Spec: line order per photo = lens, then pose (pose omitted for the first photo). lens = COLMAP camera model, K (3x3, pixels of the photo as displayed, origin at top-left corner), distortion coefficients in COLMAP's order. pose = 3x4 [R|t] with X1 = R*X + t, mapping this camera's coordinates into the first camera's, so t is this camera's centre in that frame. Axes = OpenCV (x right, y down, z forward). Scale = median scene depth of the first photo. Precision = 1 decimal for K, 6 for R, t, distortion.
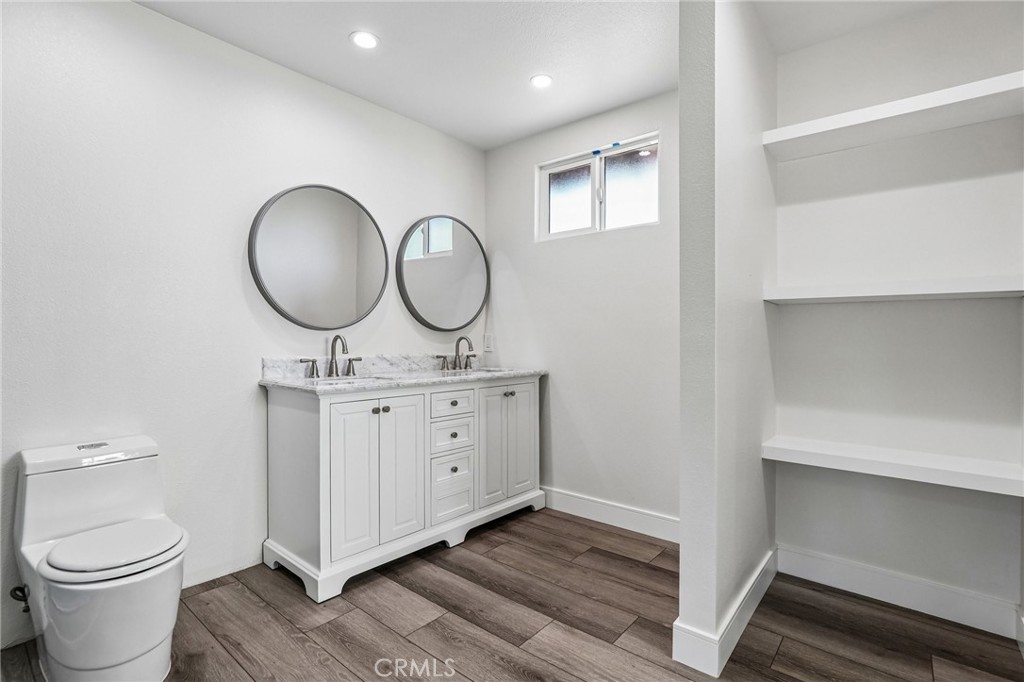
lens RADIAL K [[481.8, 0, 515.7], [0, 481.8, 338.4], [0, 0, 1]] dist [-0.030380, 0.010289]
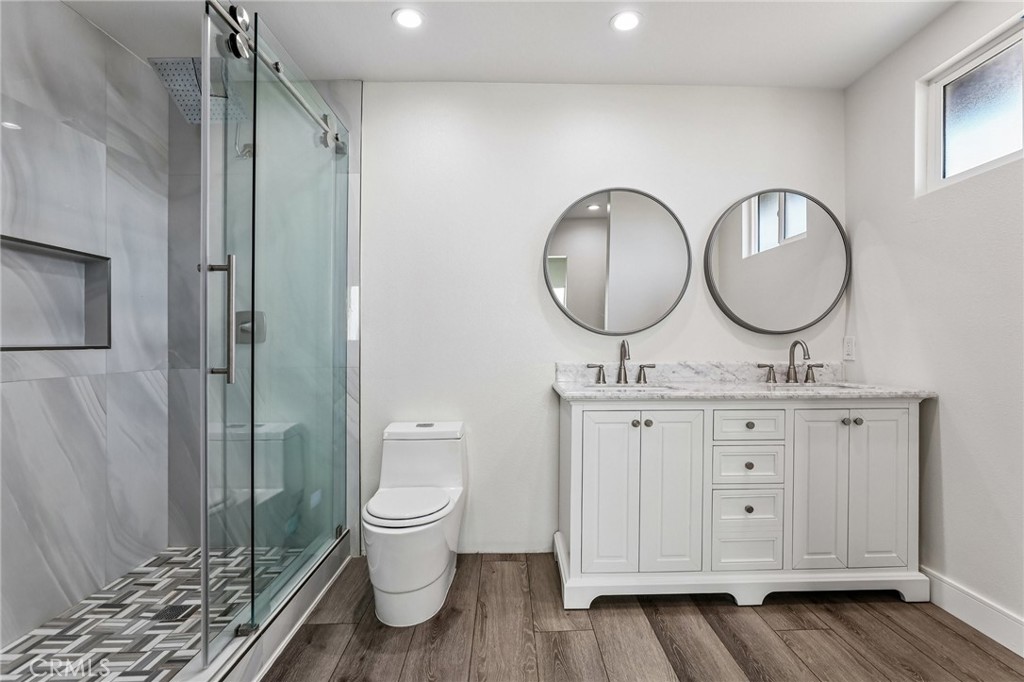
lens RADIAL K [[481.8, 0, 518.1], [0, 481.8, 345.7], [0, 0, 1]] dist [-0.030380, 0.010289]
pose [[0.670642, -0.001011, -0.741781, 0.200181], [0.004636, 0.999985, 0.002829, 0.000274], [0.741767, -0.005336, 0.670637, 0.195033]]
